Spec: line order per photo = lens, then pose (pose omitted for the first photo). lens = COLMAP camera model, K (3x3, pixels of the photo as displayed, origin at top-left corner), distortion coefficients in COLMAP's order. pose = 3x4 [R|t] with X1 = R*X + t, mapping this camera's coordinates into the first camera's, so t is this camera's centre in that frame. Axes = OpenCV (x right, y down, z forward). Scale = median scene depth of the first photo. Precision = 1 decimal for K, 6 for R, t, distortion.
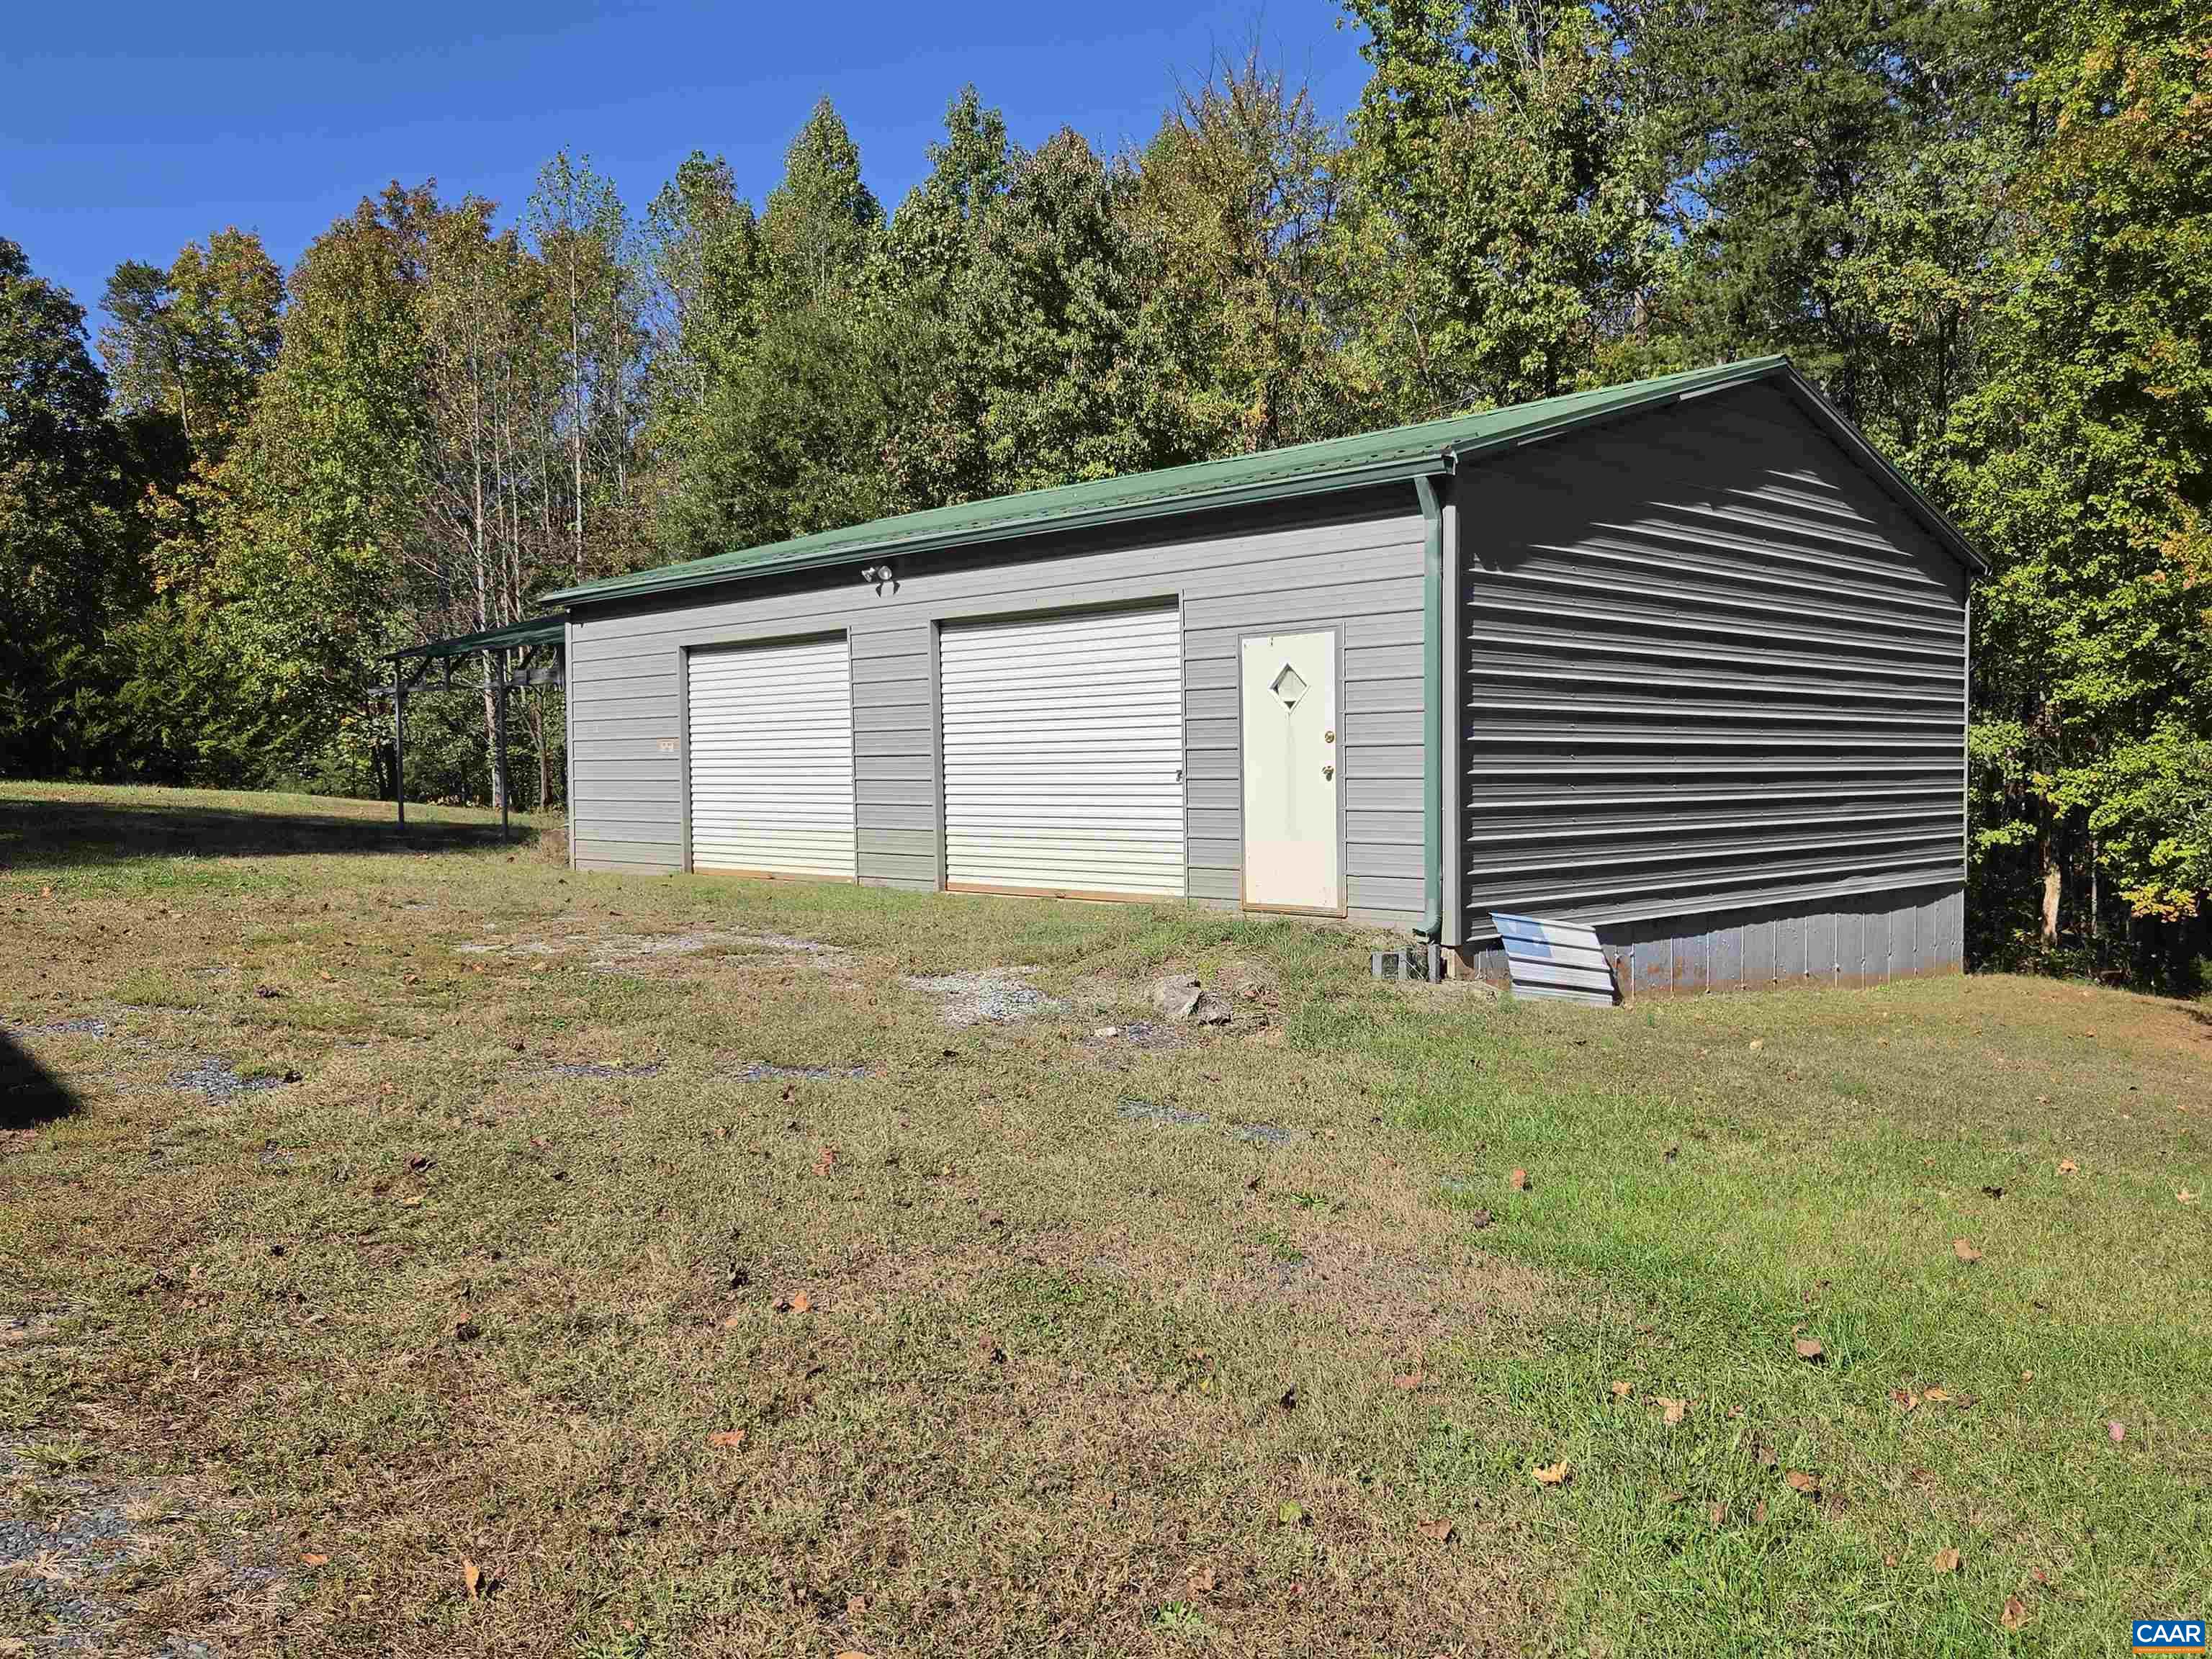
lens RADIAL K [[1781.2, 0, 1106.0], [0, 1781.2, 829.5], [0, 0, 1]] dist [-0.000896, -0.000288]
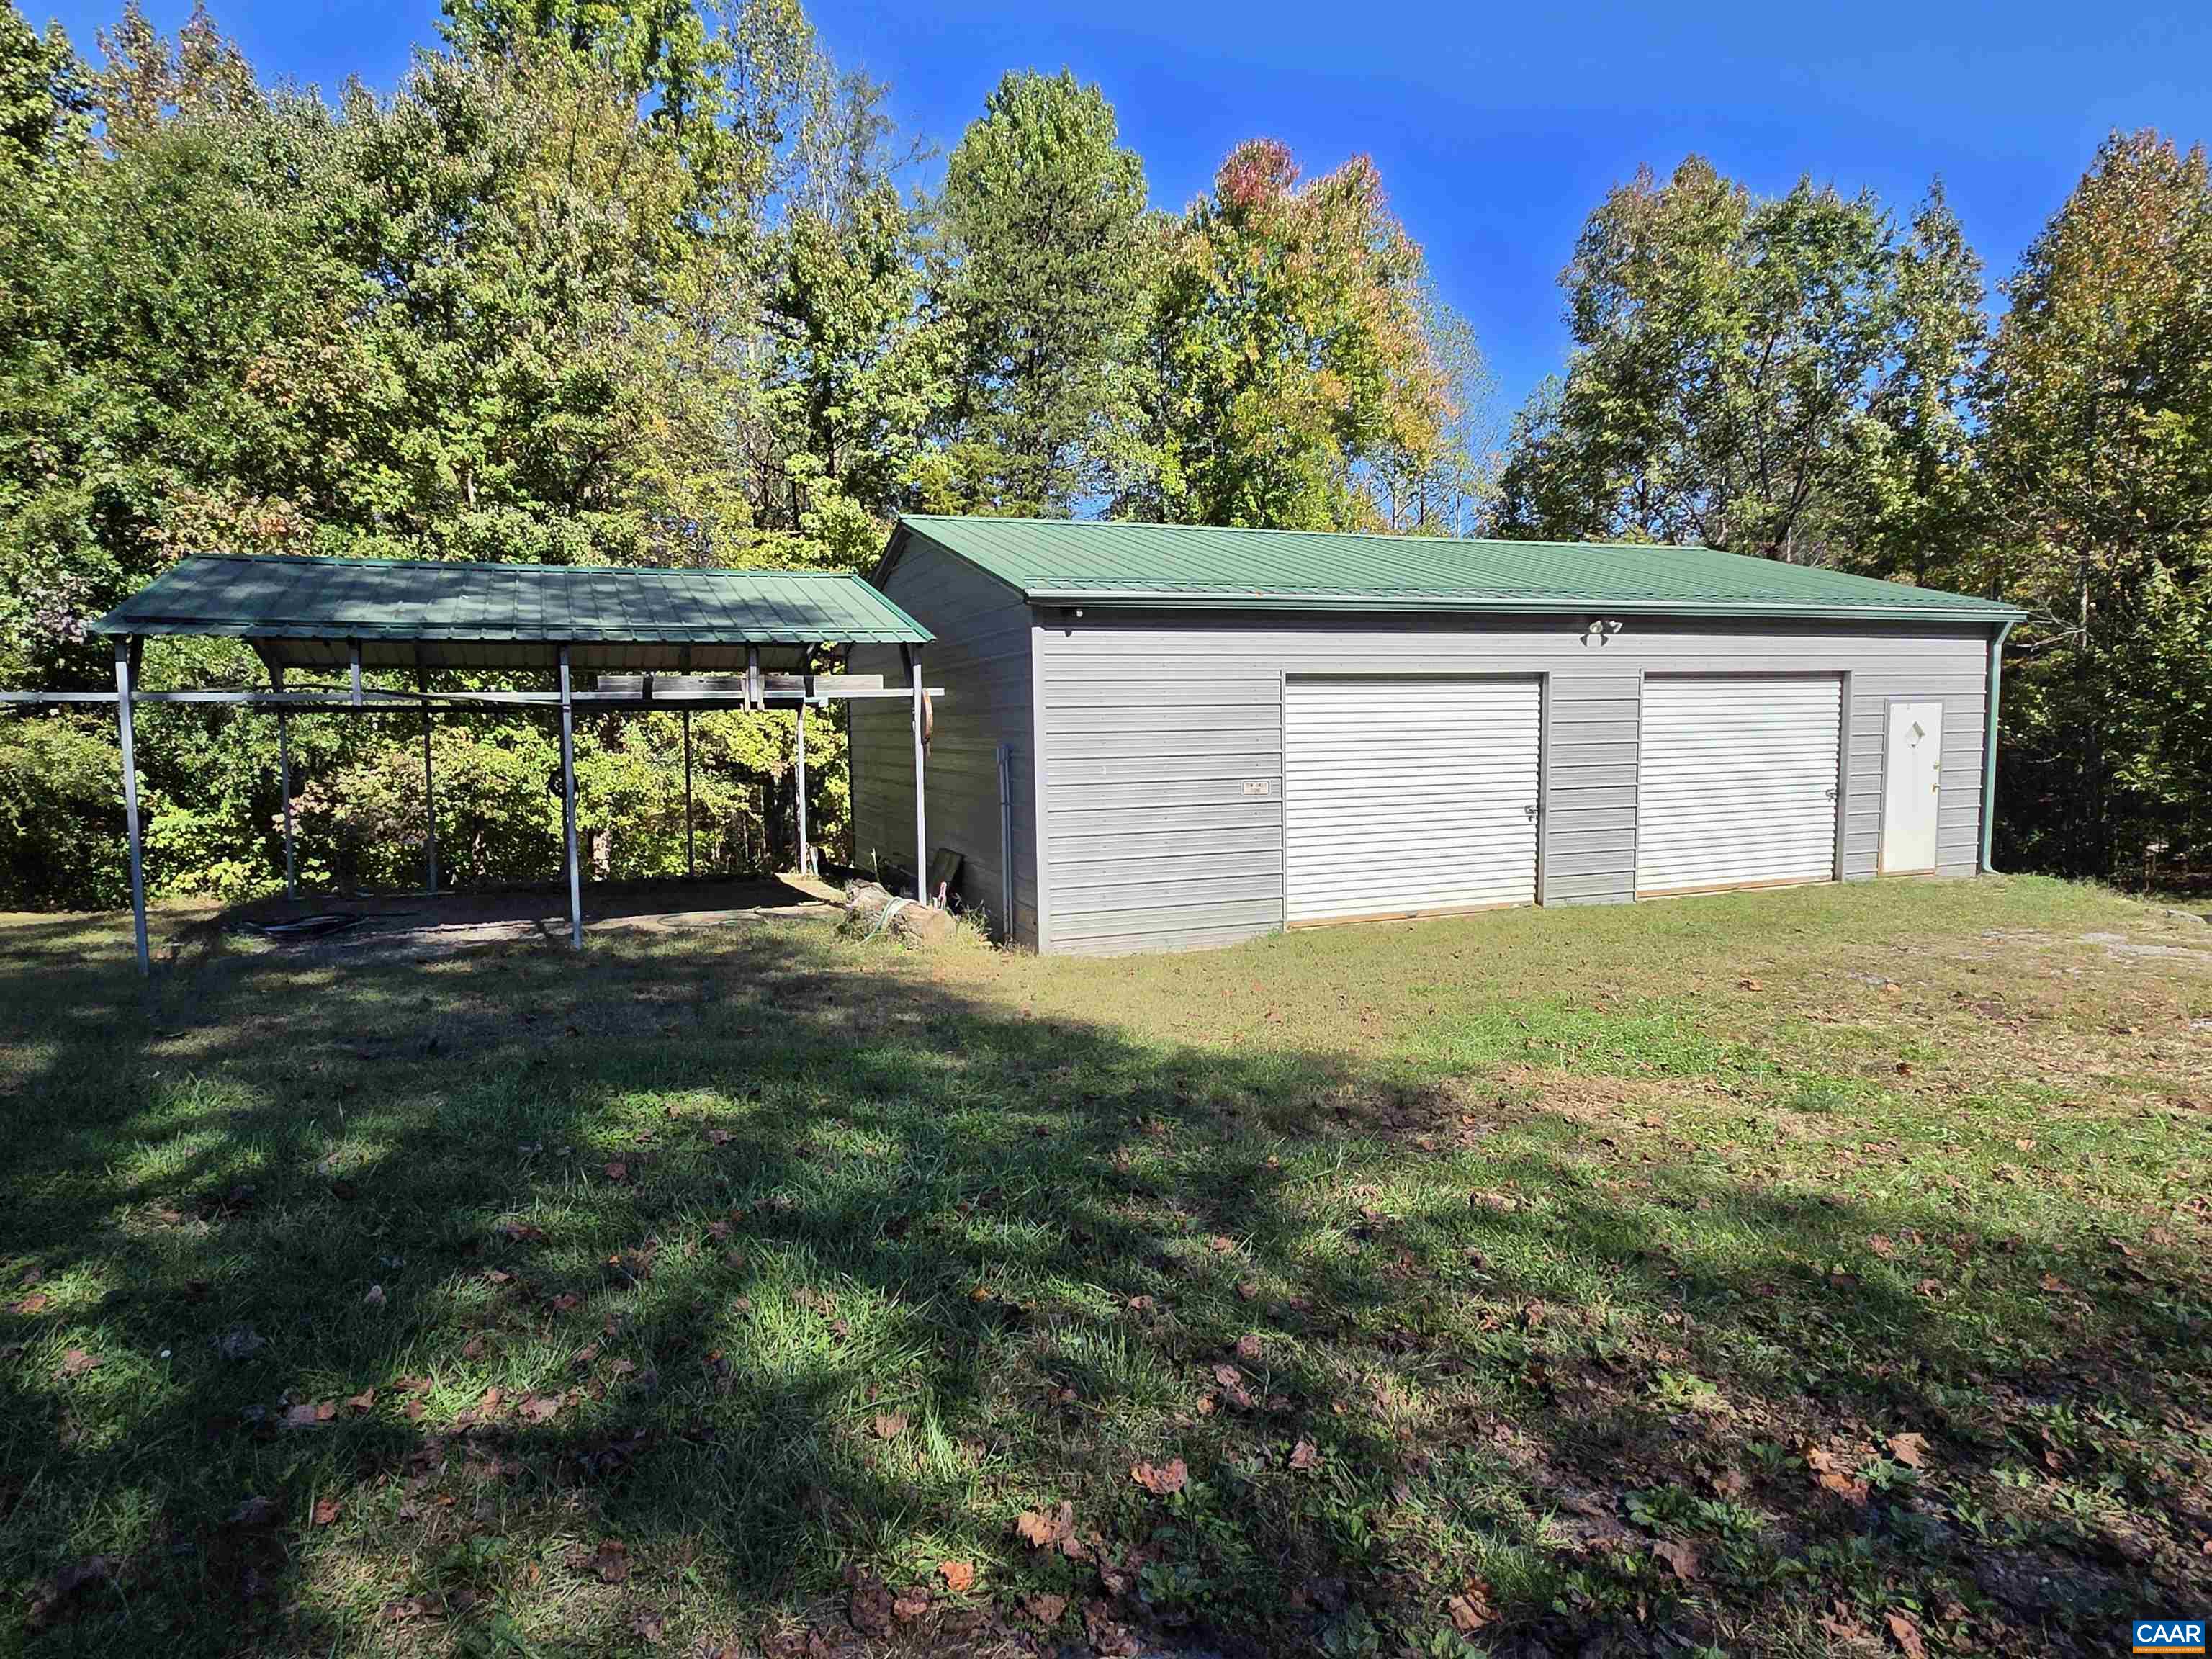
lens RADIAL K [[1228.3, 0, 1106.0], [0, 1228.3, 829.5], [0, 0, 1]] dist [-0.000684, 0.000004]
pose [[0.406466, -0.073894, 0.910673, -0.968659], [0.046275, 0.997110, 0.060253, -0.076666], [-0.912493, 0.017651, 0.408710, 0.966980]]
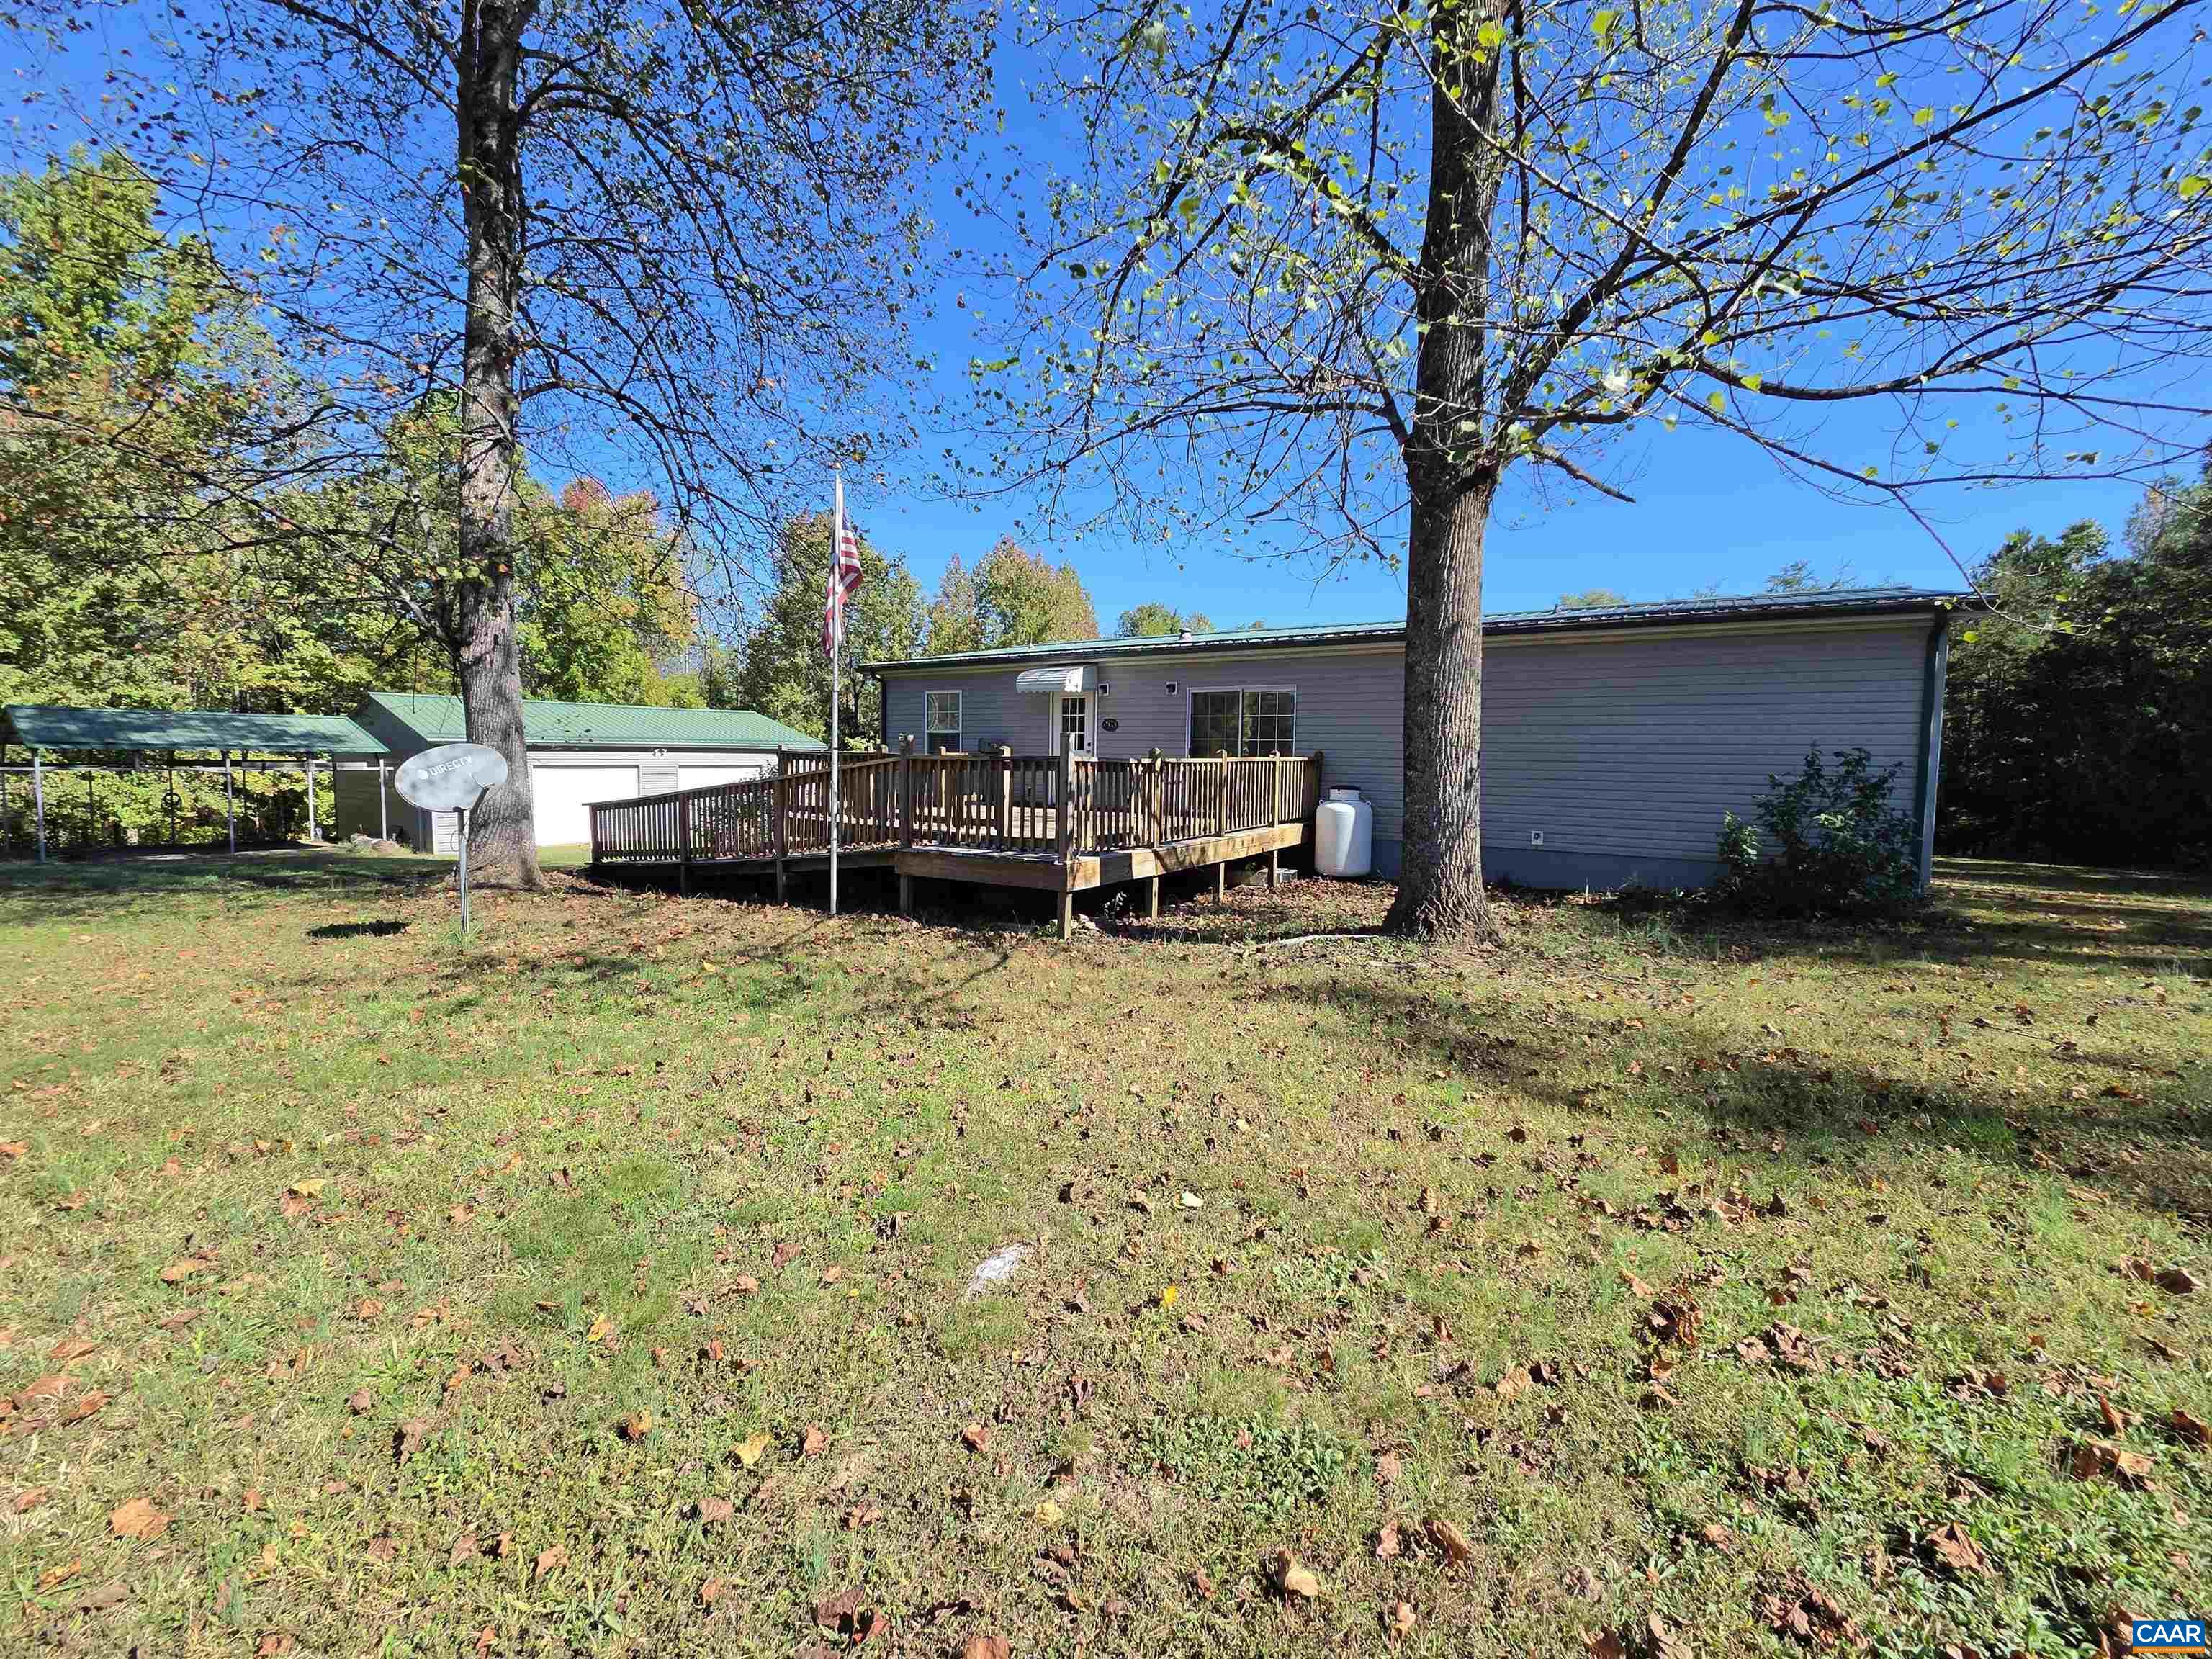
lens RADIAL K [[899.7, 0, 1106.0], [0, 899.7, 829.5], [0, 0, 1]] dist [-0.002232, 0.000116]
pose [[-0.130672, -0.069847, 0.988962, -2.003616], [0.023579, 0.997014, 0.073532, -0.098352], [-0.991145, 0.032927, -0.128634, 0.356250]]
